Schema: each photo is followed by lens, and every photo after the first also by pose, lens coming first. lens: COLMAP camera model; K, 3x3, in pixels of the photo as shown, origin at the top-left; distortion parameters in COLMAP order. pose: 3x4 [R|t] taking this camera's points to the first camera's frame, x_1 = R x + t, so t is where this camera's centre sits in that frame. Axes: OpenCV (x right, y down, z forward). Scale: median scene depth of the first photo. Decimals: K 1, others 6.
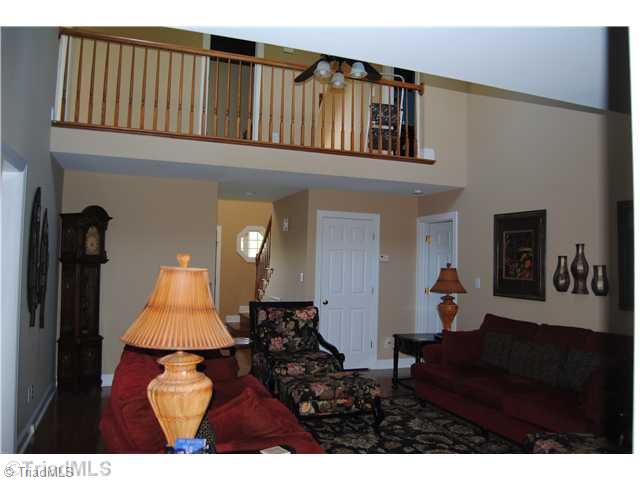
lens RADIAL K [[553.3, 0, 320.0], [0, 553.3, 240.0], [0, 0, 1]] dist [0.006090, 0.003150]
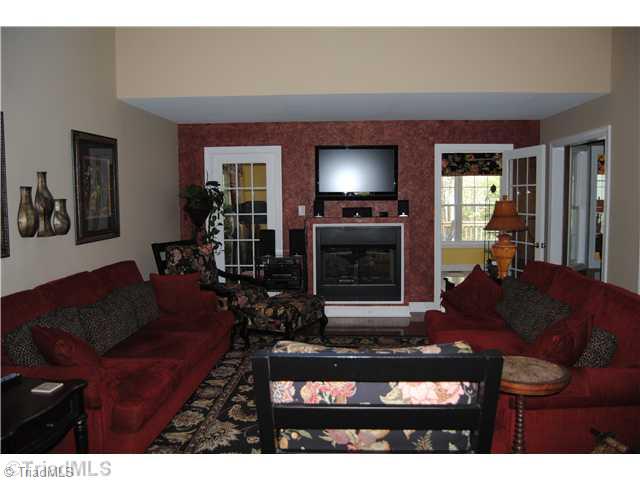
lens RADIAL K [[553.3, 0, 320.0], [0, 553.3, 240.0], [0, 0, 1]] dist [0.006090, 0.003150]
pose [[-0.930793, -0.046887, 0.362527, -0.179069], [-0.038730, 0.998807, 0.029741, 0.066586], [-0.363489, 0.013642, -0.931499, 1.634531]]
